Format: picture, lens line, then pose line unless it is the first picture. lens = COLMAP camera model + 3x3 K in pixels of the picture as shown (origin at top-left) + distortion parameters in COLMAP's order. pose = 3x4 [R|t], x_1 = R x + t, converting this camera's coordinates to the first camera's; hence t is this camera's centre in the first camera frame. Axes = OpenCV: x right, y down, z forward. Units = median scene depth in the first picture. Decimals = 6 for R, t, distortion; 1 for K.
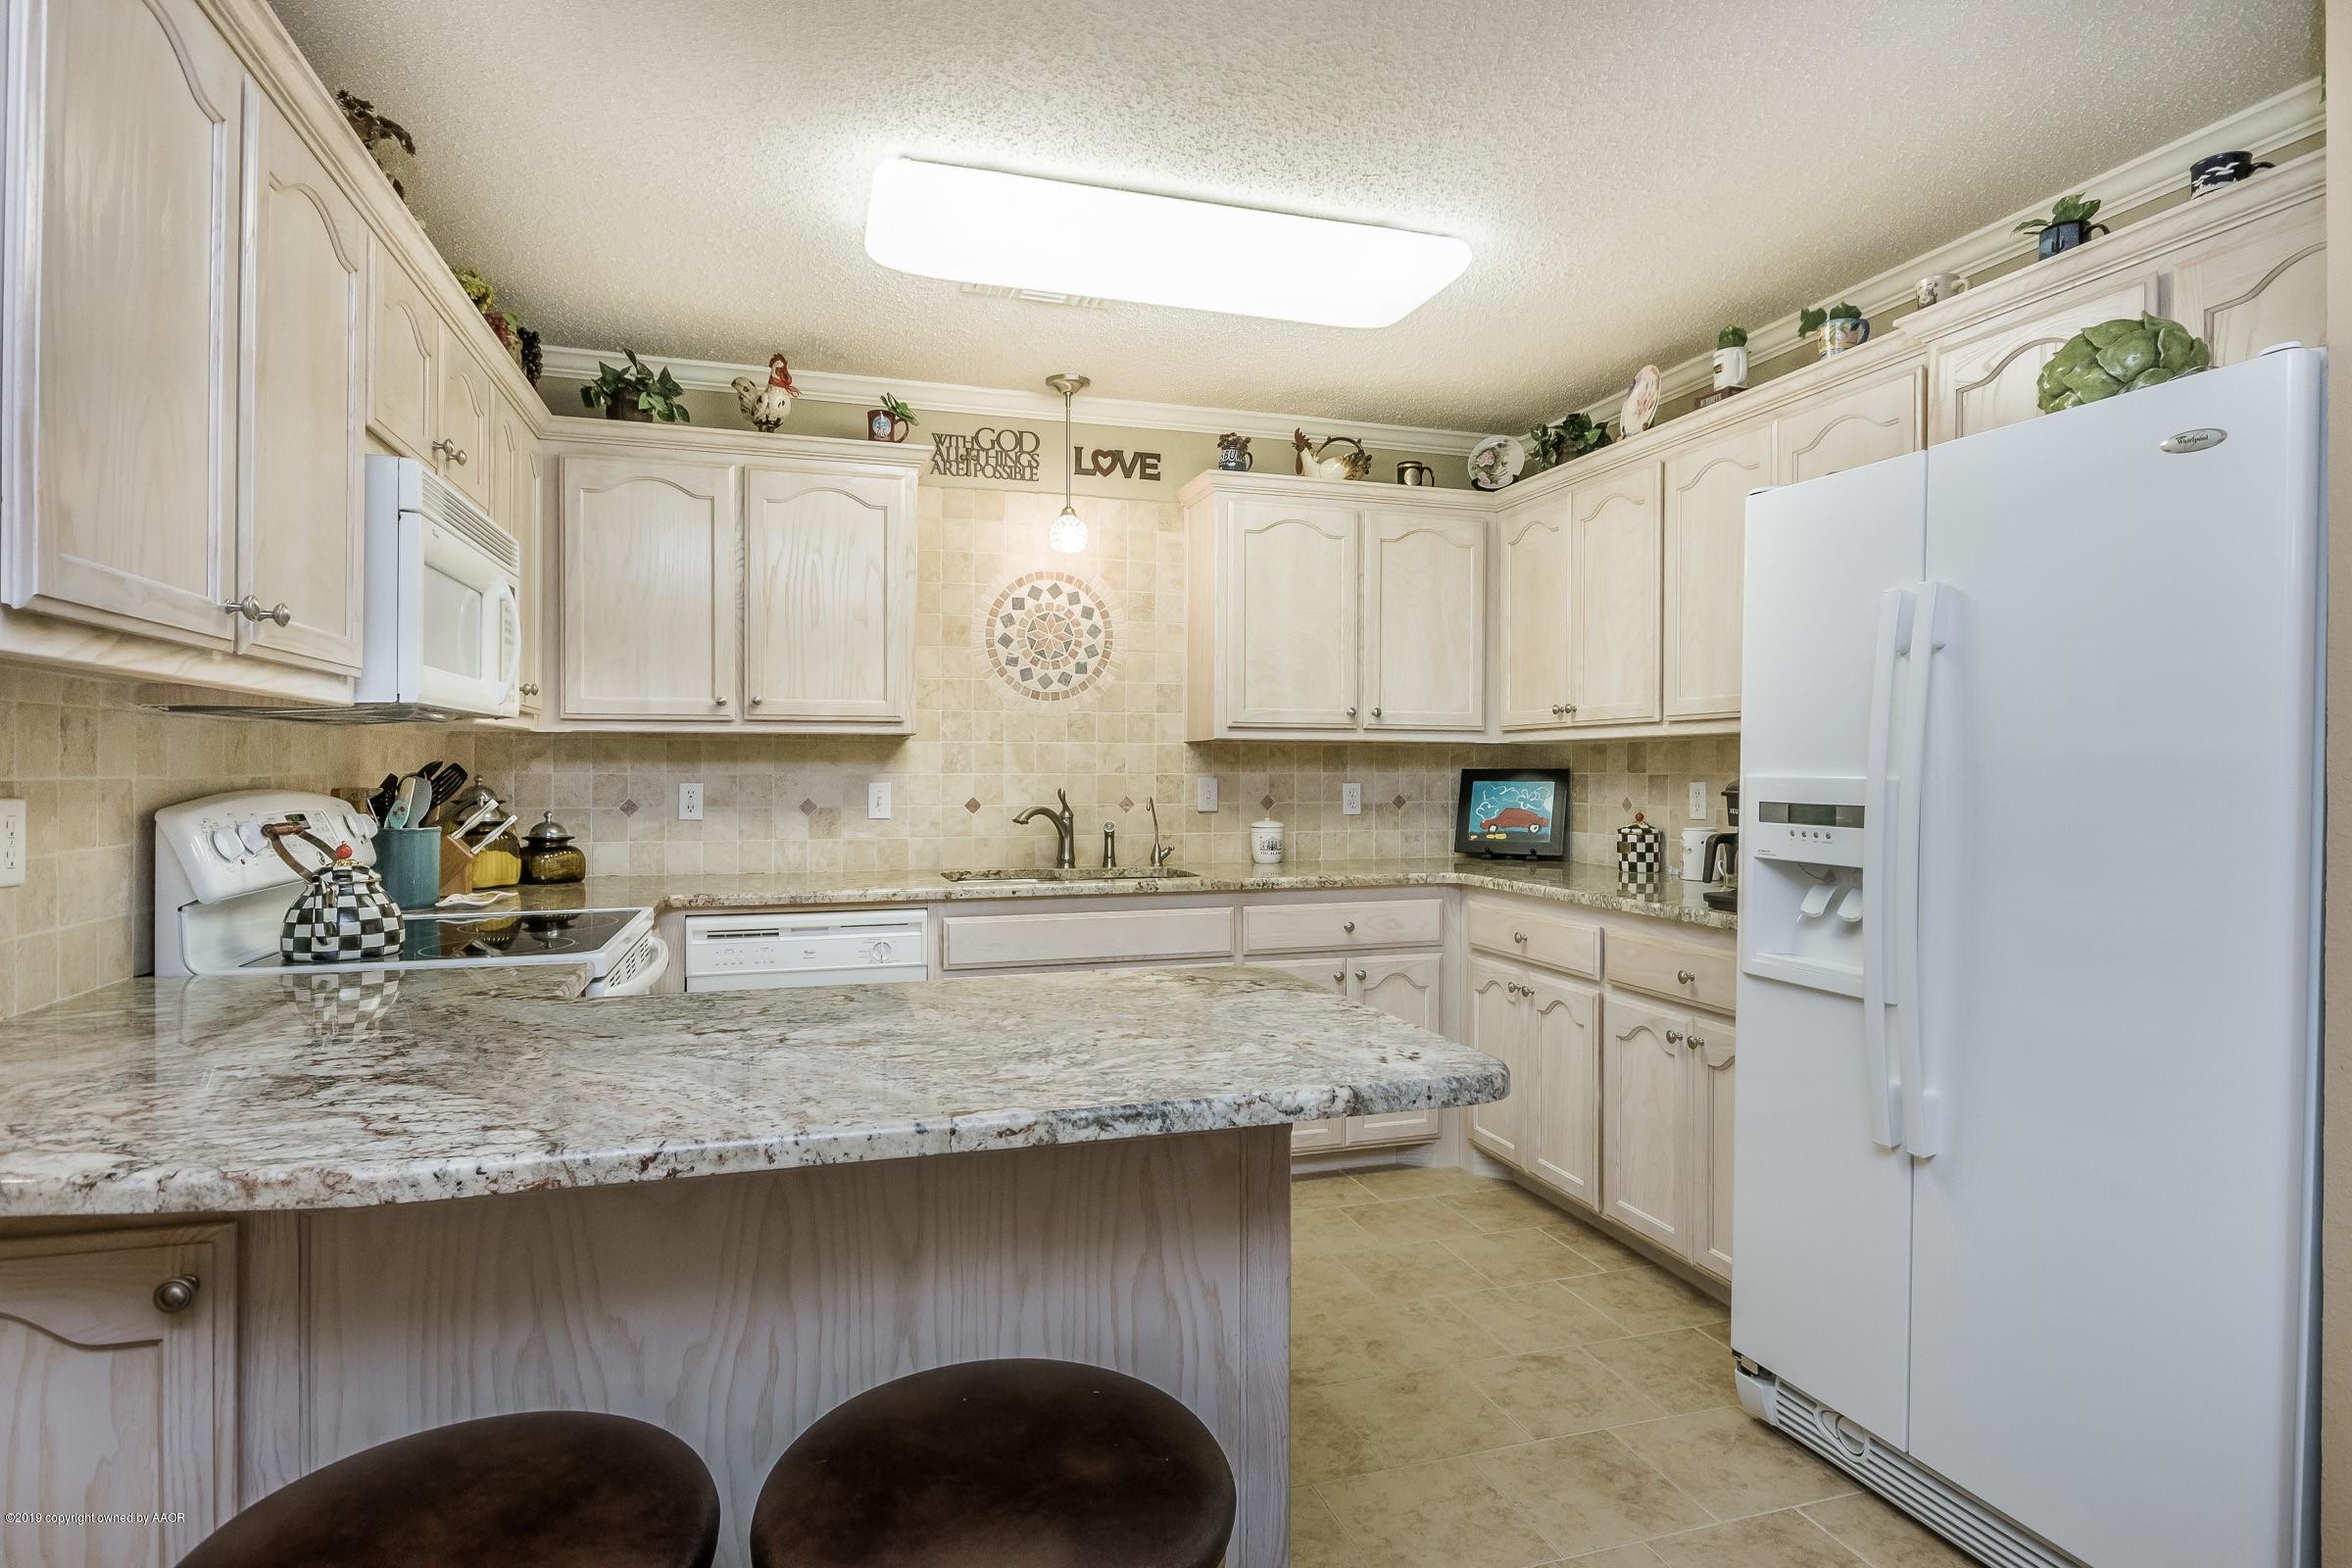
lens RADIAL K [[1225.7, 0, 1176.0], [0, 1225.7, 784.0], [0, 0, 1]] dist [-0.001137, 0.000086]
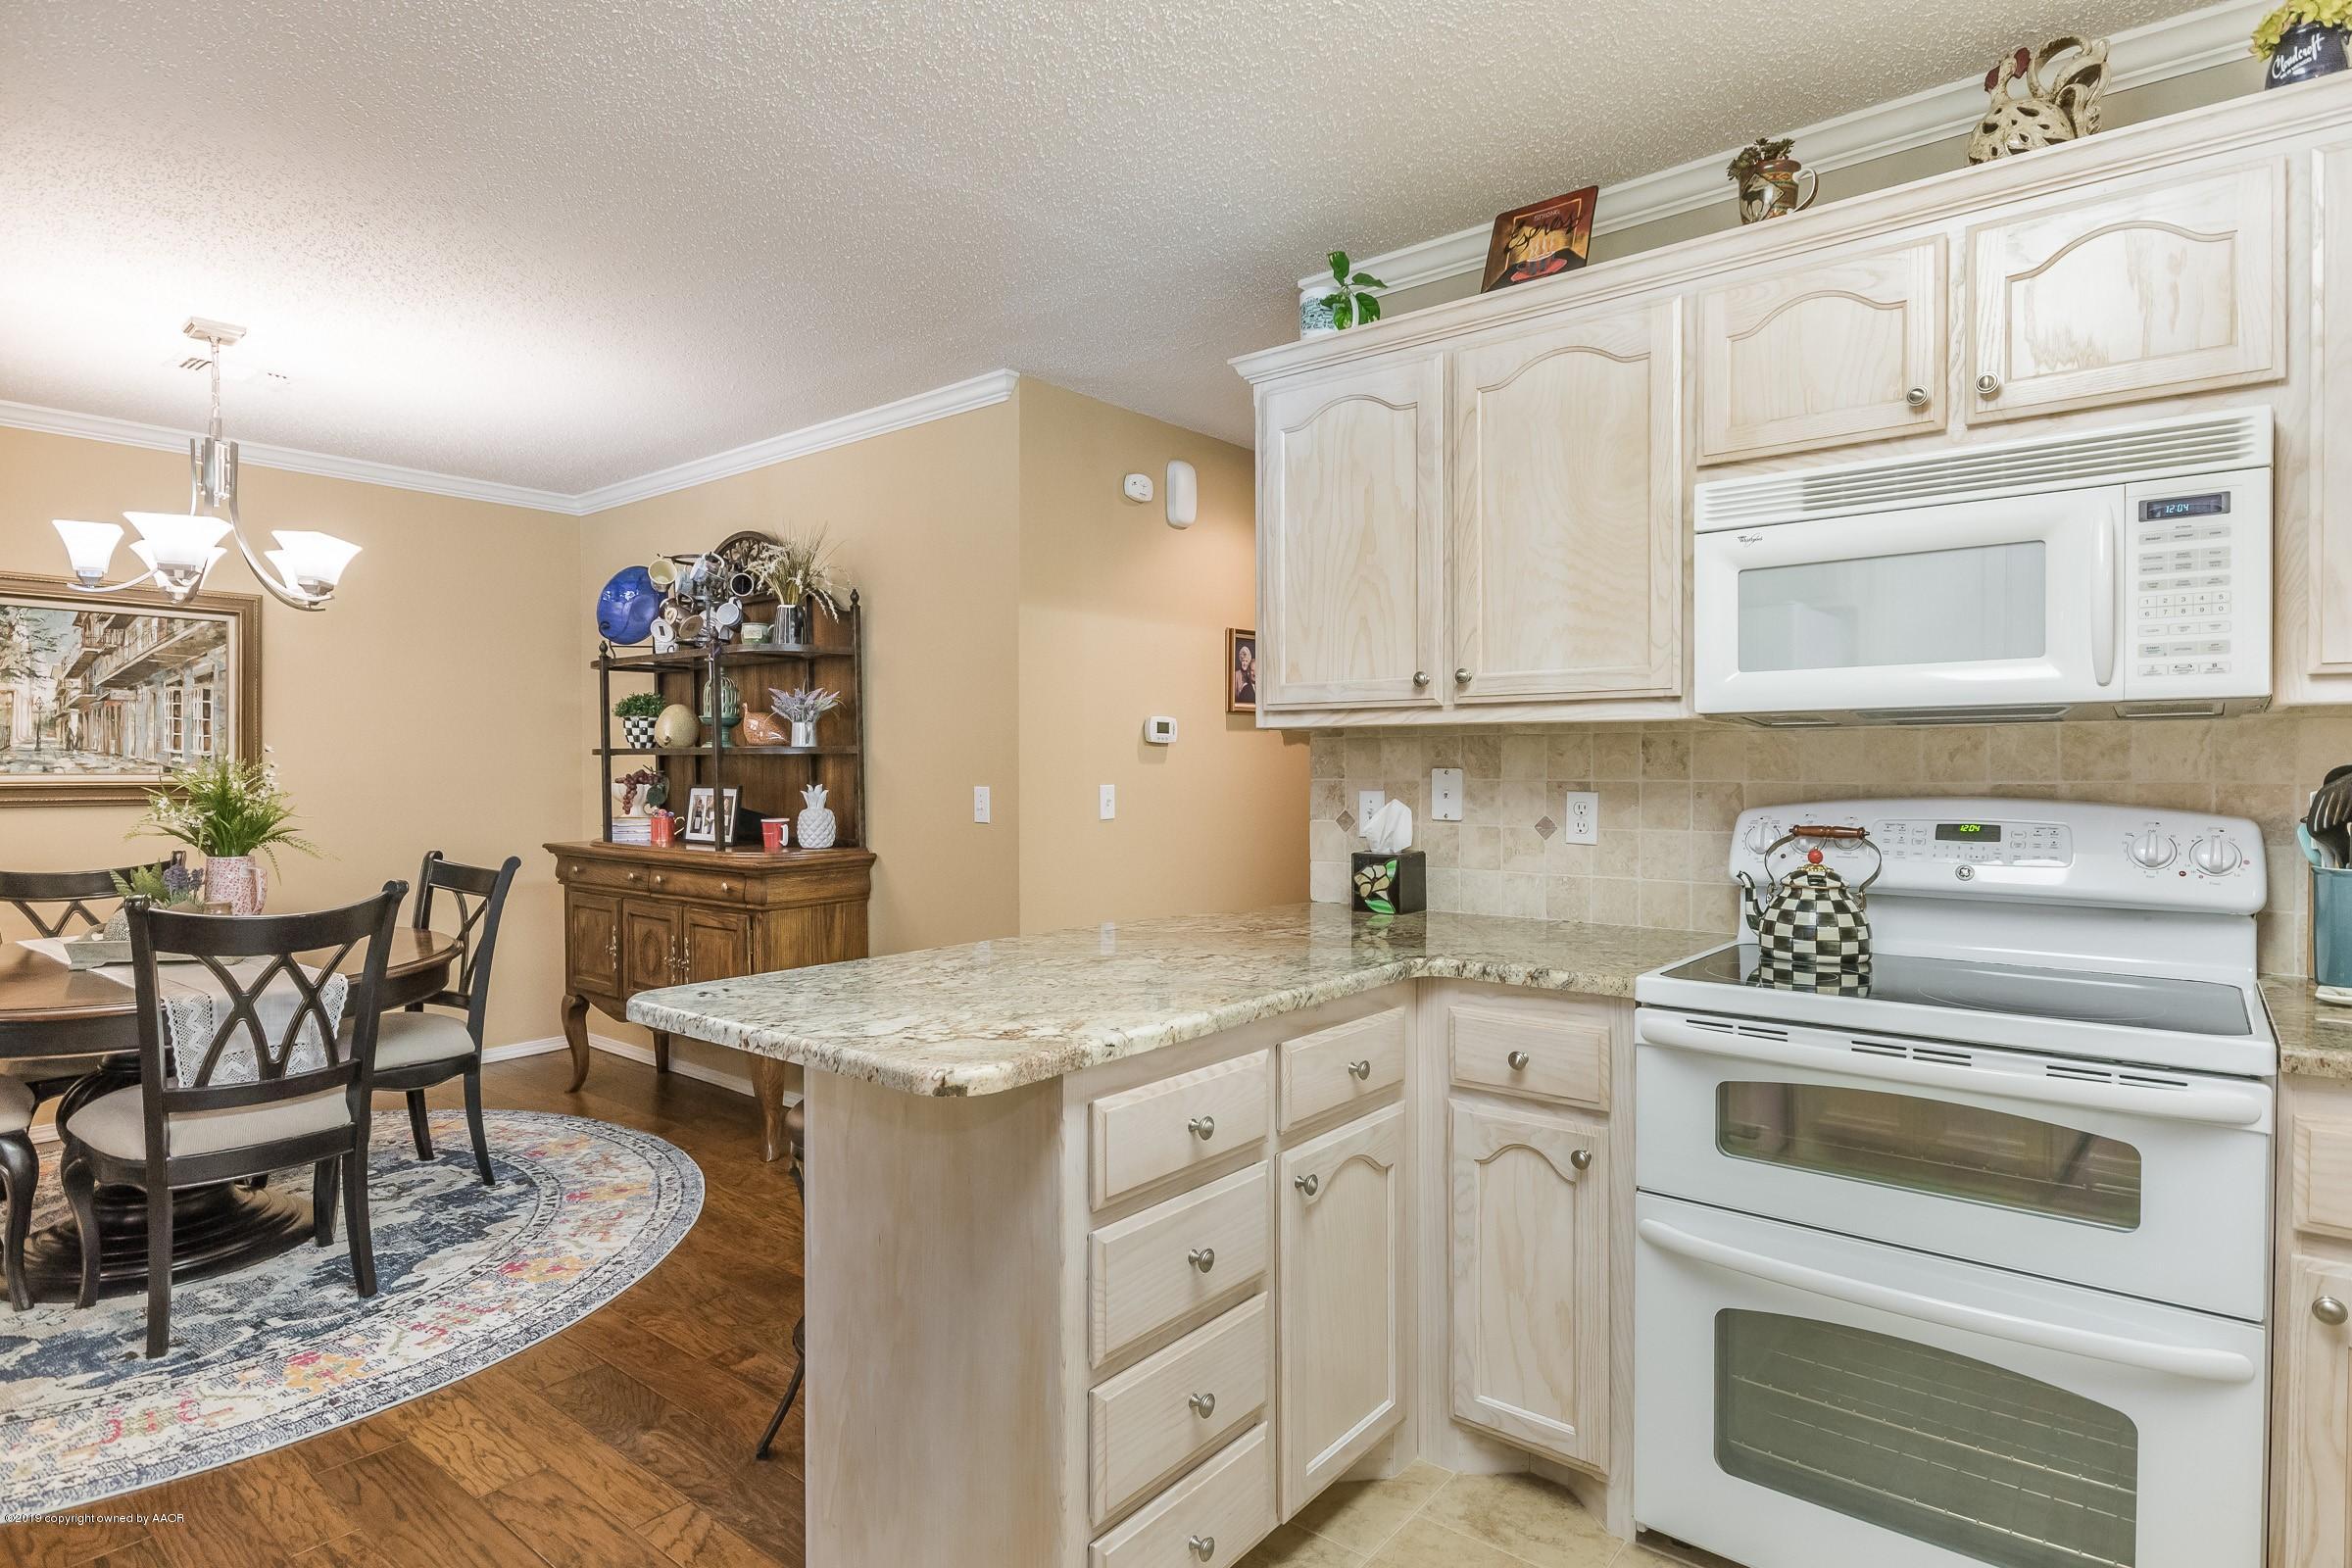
lens RADIAL K [[1225.7, 0, 1176.0], [0, 1225.7, 784.0], [0, 0, 1]] dist [-0.001137, 0.000086]
pose [[0.835680, -0.010142, 0.549123, -0.149253], [0.012150, 0.999926, -0.000022, -0.008280], [-0.549082, 0.006690, 0.835741, 0.480883]]
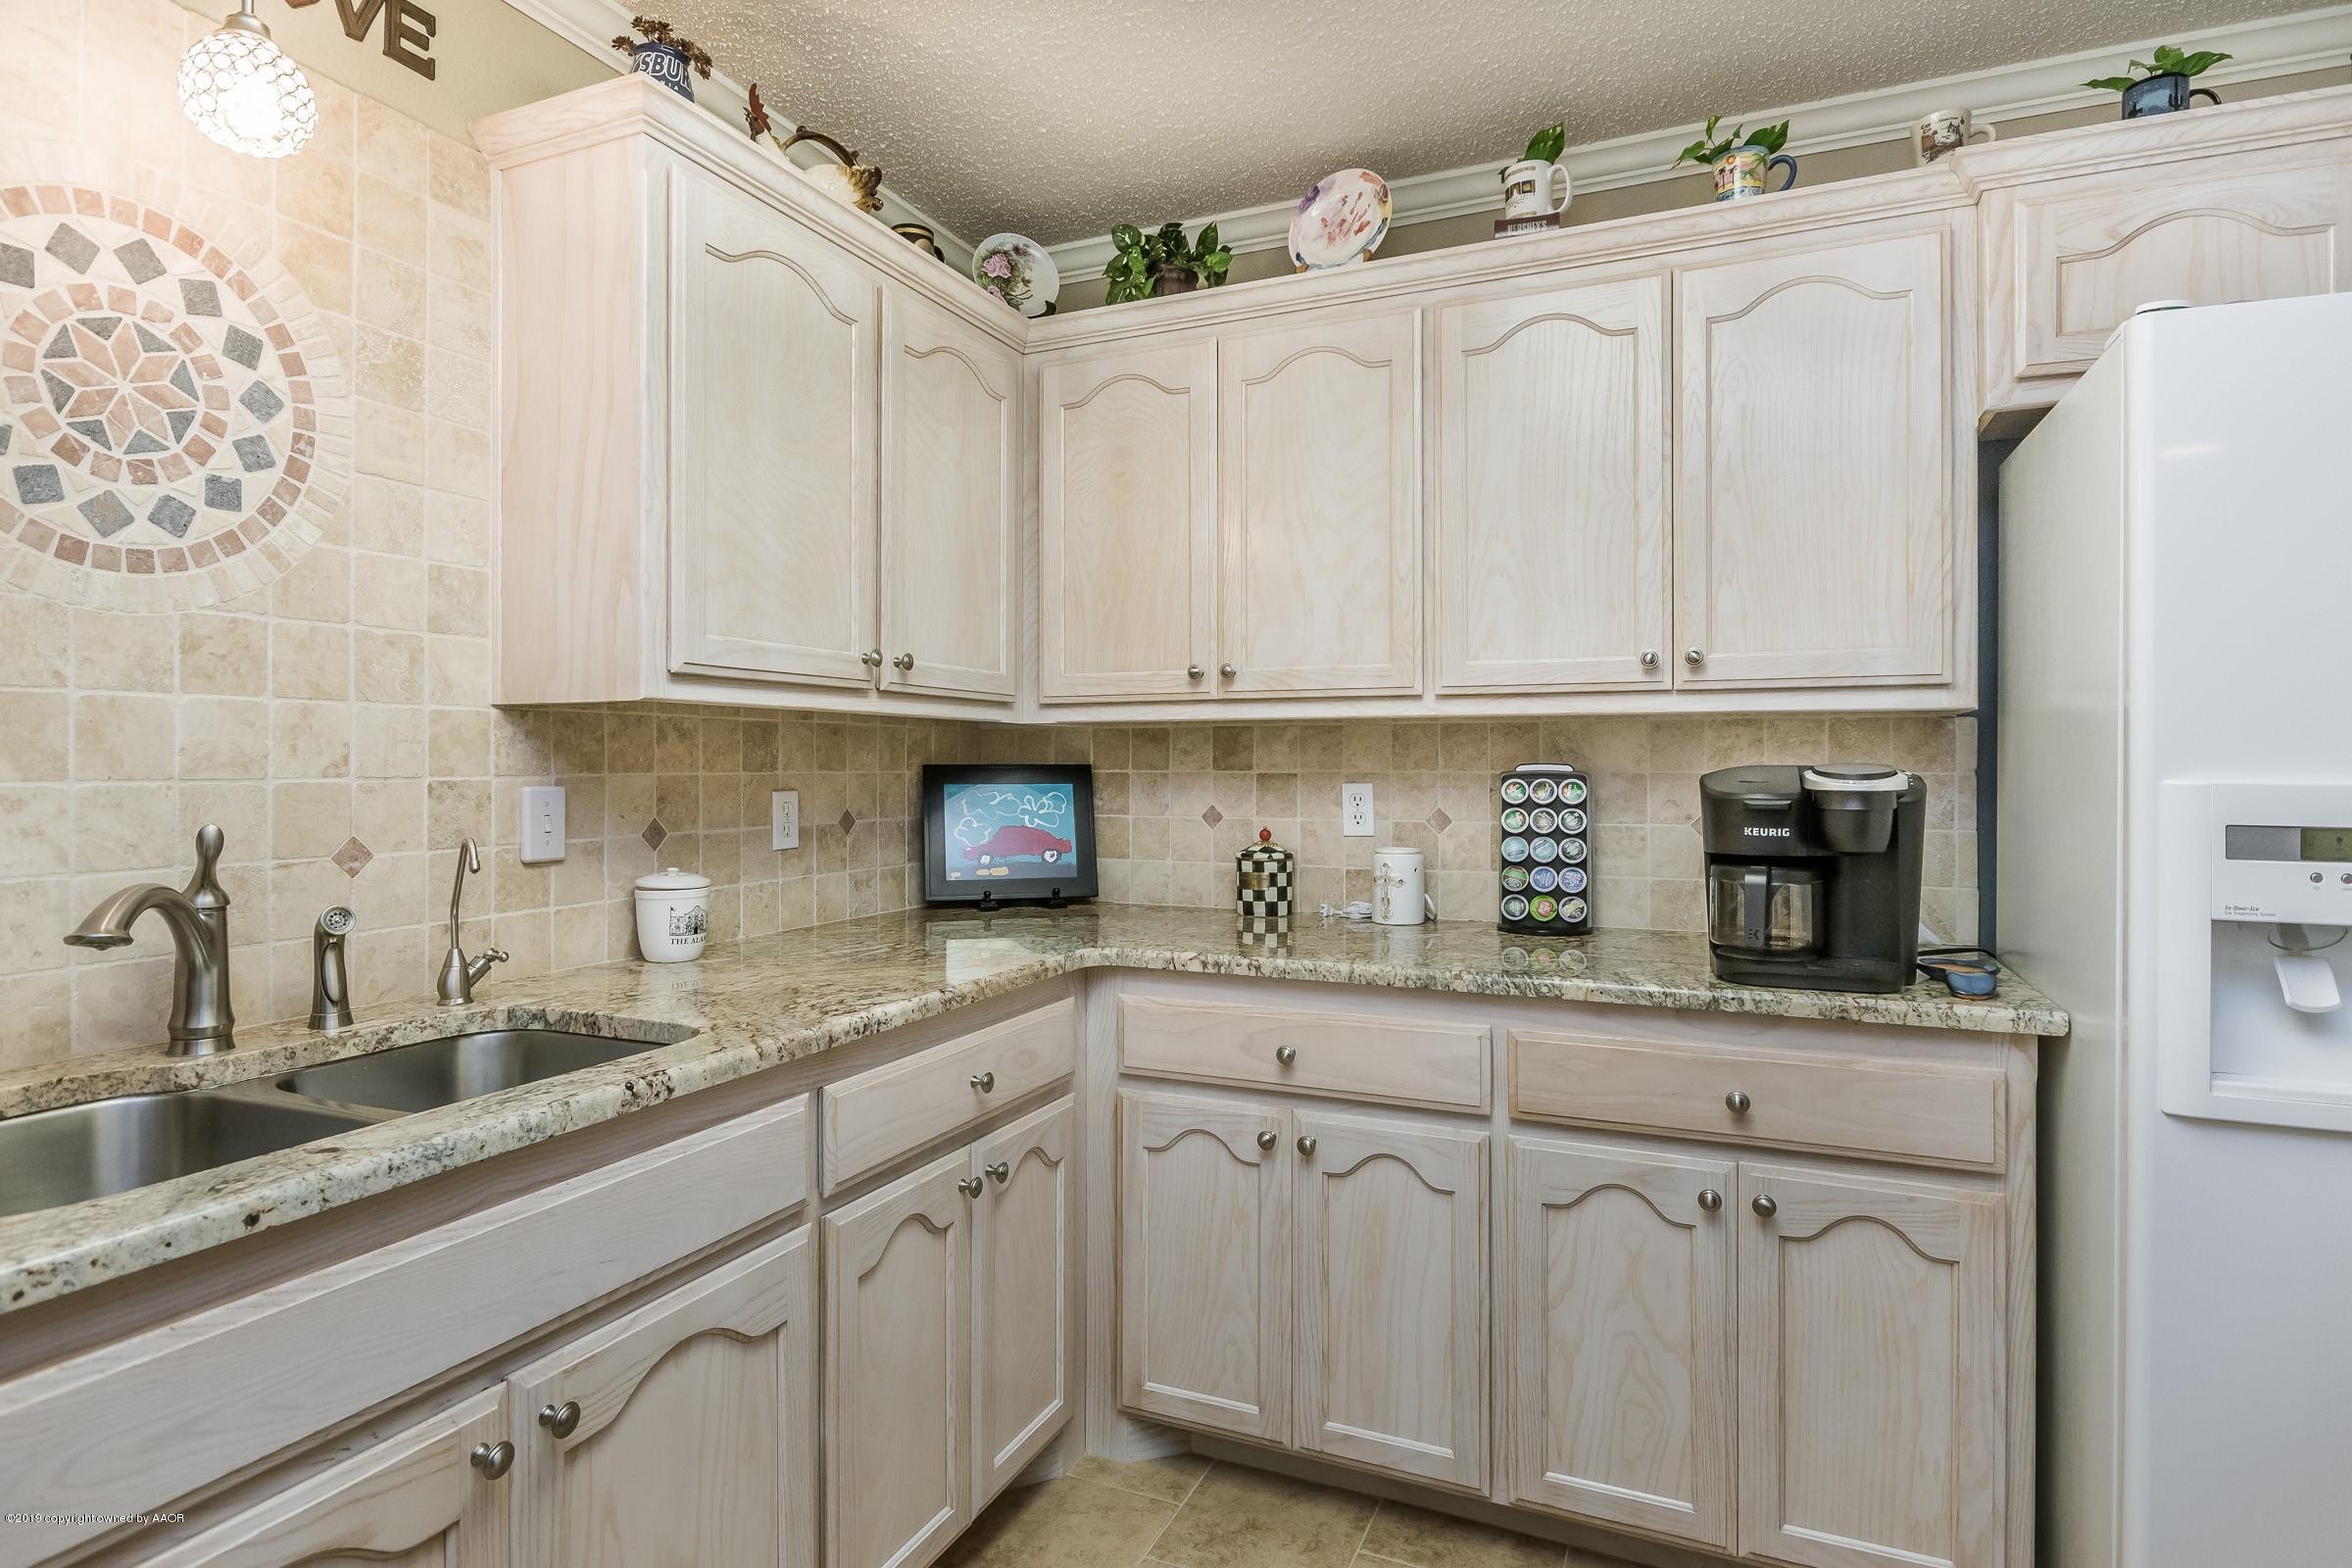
lens RADIAL K [[1243.6, 0, 1175.4], [0, 1243.6, 762.9], [0, 0, 1]] dist [0.005077, -0.008723]
pose [[0.659747, -0.001376, 0.751486, -0.169853], [0.008906, 0.999942, -0.005989, -0.009276], [-0.751435, 0.010644, 0.659722, 0.543607]]
